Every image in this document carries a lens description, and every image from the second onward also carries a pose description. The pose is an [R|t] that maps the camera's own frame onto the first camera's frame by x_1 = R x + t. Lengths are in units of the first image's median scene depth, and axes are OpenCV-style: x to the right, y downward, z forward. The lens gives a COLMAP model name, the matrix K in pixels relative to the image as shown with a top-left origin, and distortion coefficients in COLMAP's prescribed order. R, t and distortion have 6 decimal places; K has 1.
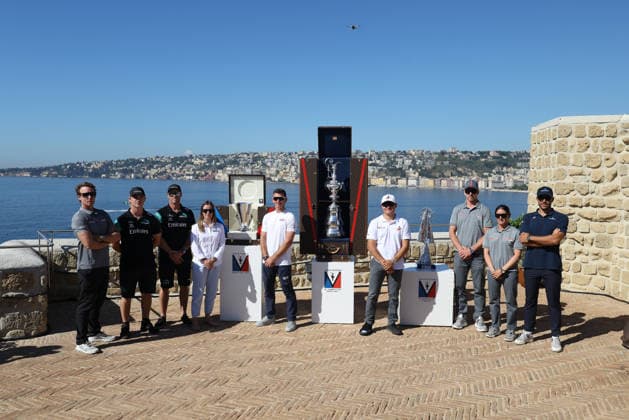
lens RADIAL K [[515.0, 0, 312.8], [0, 515.0, 210.5], [0, 0, 1]] dist [0.003823, -0.015287]
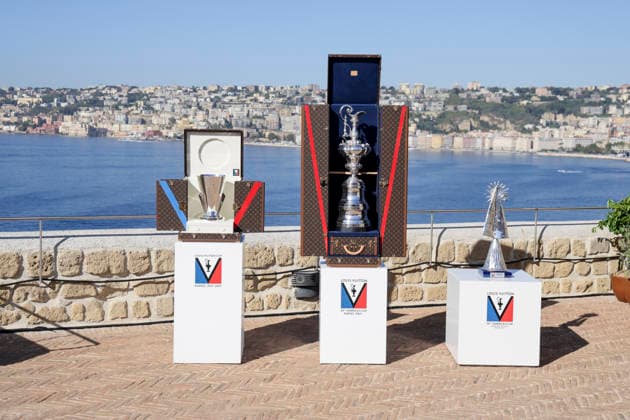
lens RADIAL K [[885.8, 0, 316.4], [0, 885.8, 214.6], [0, 0, 1]] dist [0.197739, 0.000000]
pose [[0.995522, -0.002592, 0.094499, -0.117271], [-0.000154, 0.999578, 0.029047, 0.001831], [-0.094534, -0.028931, 0.995101, -0.096960]]
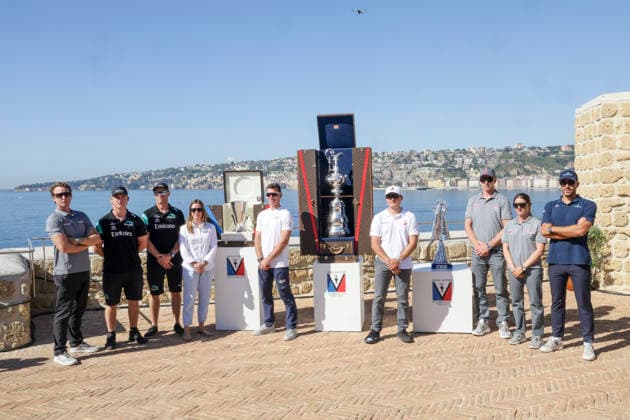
lens RADIAL K [[559.2, 0, 321.0], [0, 559.2, 210.1], [0, 0, 1]] dist [-0.019339, 0.083432]
pose [[0.996332, -0.029322, -0.080391, 0.098913], [0.028092, 0.999471, -0.016390, 0.023143], [0.080829, 0.014072, 0.996629, 0.020157]]
